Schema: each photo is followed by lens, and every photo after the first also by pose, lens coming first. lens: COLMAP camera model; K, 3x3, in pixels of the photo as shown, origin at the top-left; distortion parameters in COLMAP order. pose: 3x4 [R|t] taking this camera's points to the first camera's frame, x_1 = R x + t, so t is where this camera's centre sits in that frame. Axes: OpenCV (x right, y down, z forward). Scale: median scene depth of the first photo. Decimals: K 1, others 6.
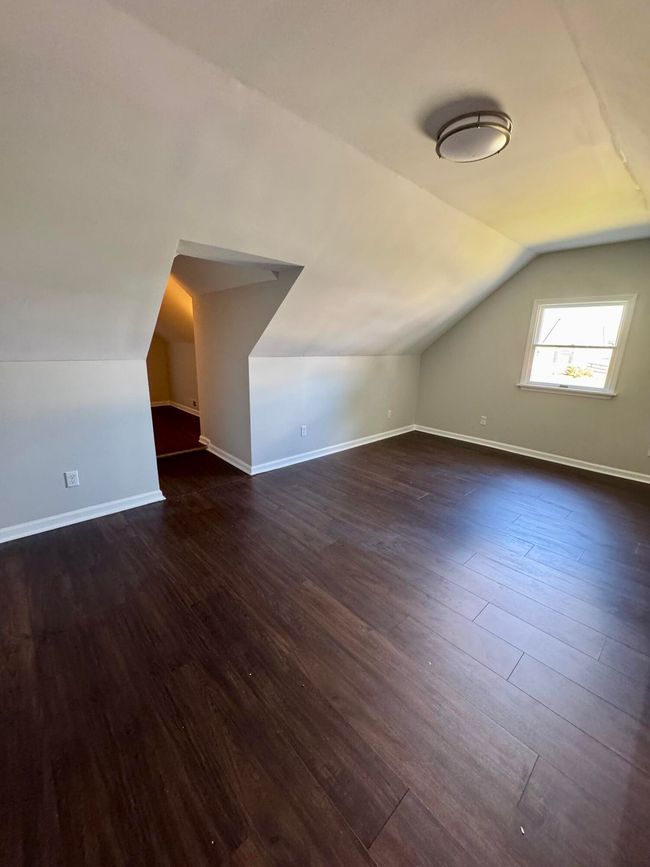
lens RADIAL K [[346.7, 0, 327.2], [0, 346.7, 435.0], [0, 0, 1]] dist [-0.002191, 0.000622]
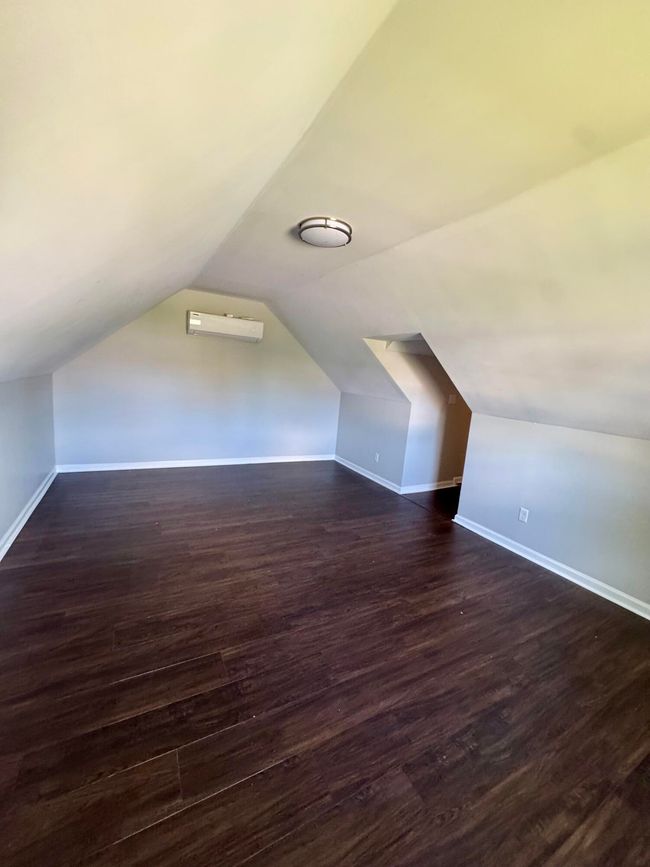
lens RADIAL K [[346.7, 0, 326.3], [0, 346.7, 432.7], [0, 0, 1]] dist [-0.002191, 0.000622]
pose [[-0.252644, 0.109733, -0.961317, 0.861189], [-0.340474, 0.919920, 0.194488, -0.203423], [0.905676, 0.376439, -0.195051, 0.755729]]
